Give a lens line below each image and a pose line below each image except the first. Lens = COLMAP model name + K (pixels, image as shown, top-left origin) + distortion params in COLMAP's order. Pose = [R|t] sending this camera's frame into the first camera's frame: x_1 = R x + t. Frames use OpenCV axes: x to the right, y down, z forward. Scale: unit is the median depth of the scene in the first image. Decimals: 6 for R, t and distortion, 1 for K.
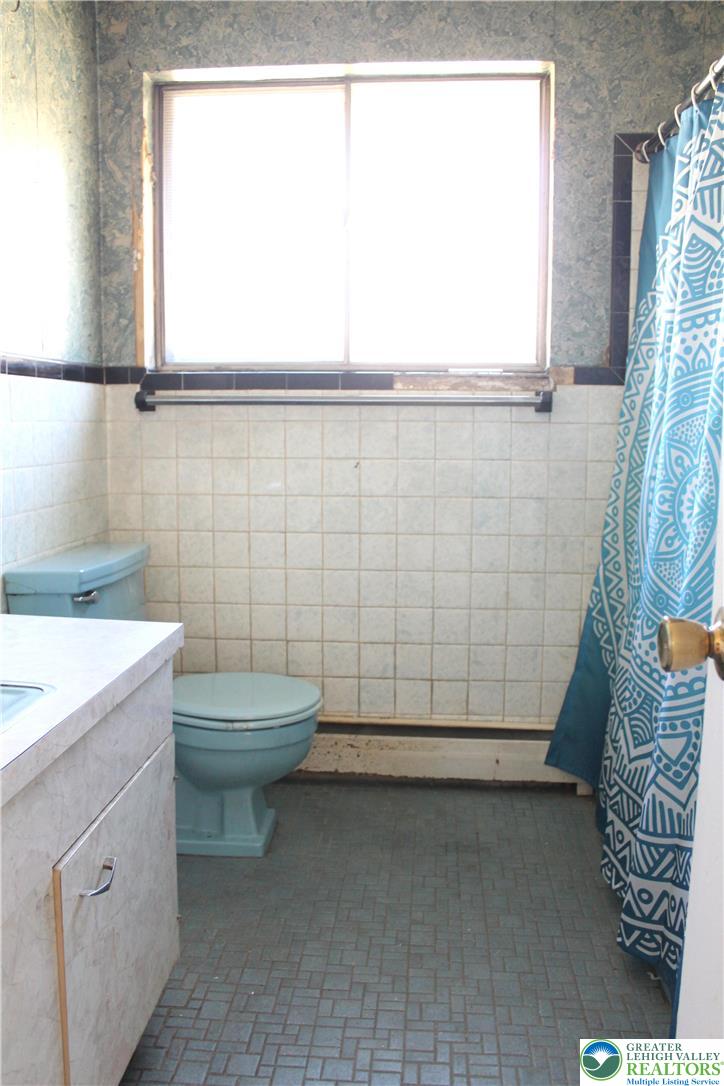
lens RADIAL K [[916.6, 0, 361.2], [0, 916.6, 561.3], [0, 0, 1]] dist [-0.156102, 0.127238]
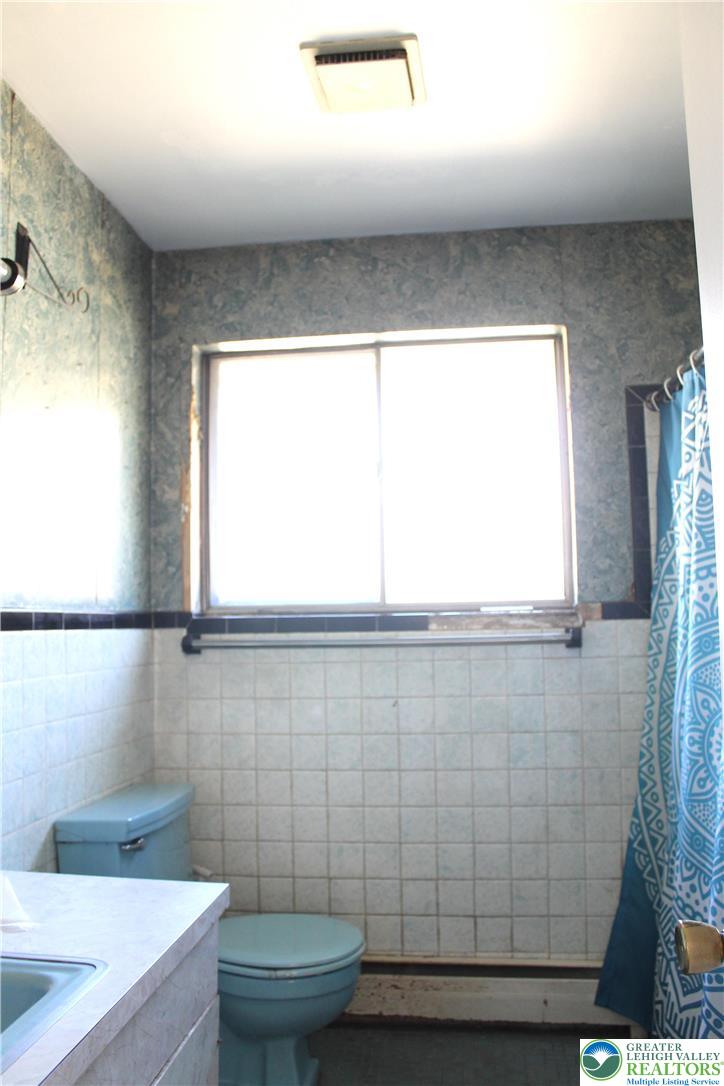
lens RADIAL K [[919.7, 0, 359.7], [0, 919.7, 552.1], [0, 0, 1]] dist [-0.169818, 0.160395]
pose [[0.998727, -0.026132, -0.043149, 0.004682], [0.015937, 0.975002, -0.221624, -0.045389], [0.047862, 0.220654, 0.974177, -0.046419]]
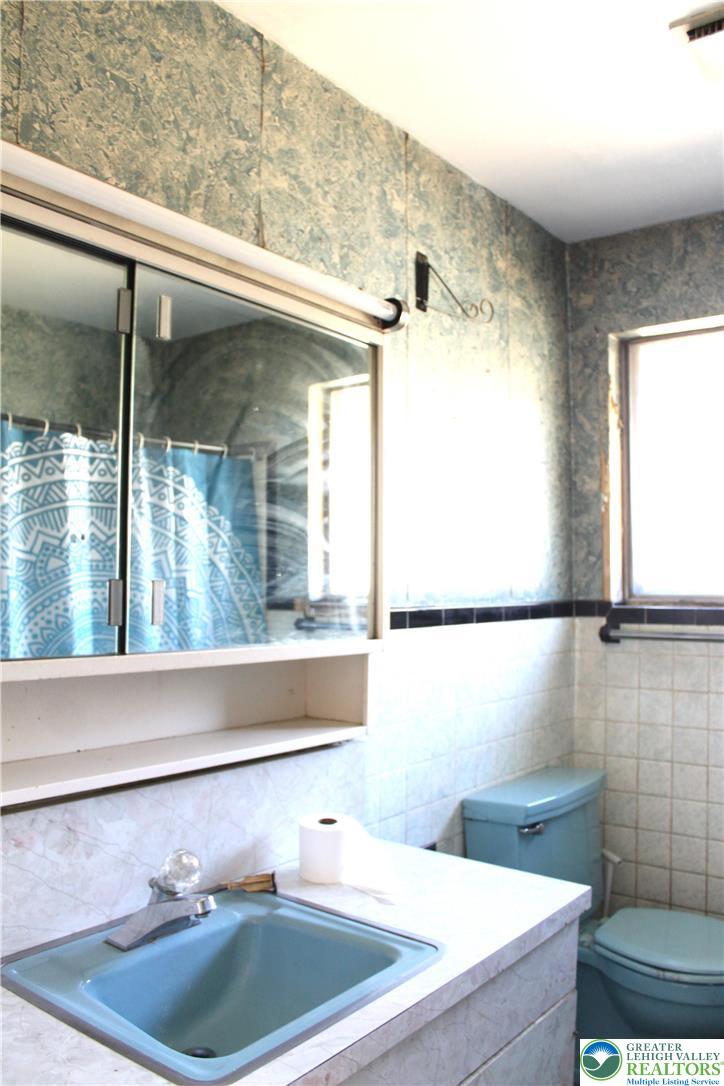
lens RADIAL K [[919.7, 0, 360.2], [0, 919.7, 547.4], [0, 0, 1]] dist [-0.169818, 0.160395]
pose [[0.836979, -0.023651, -0.546724, 0.104455], [-0.075090, 0.984652, -0.157550, -0.089601], [0.542059, 0.172919, 0.822357, -0.056471]]
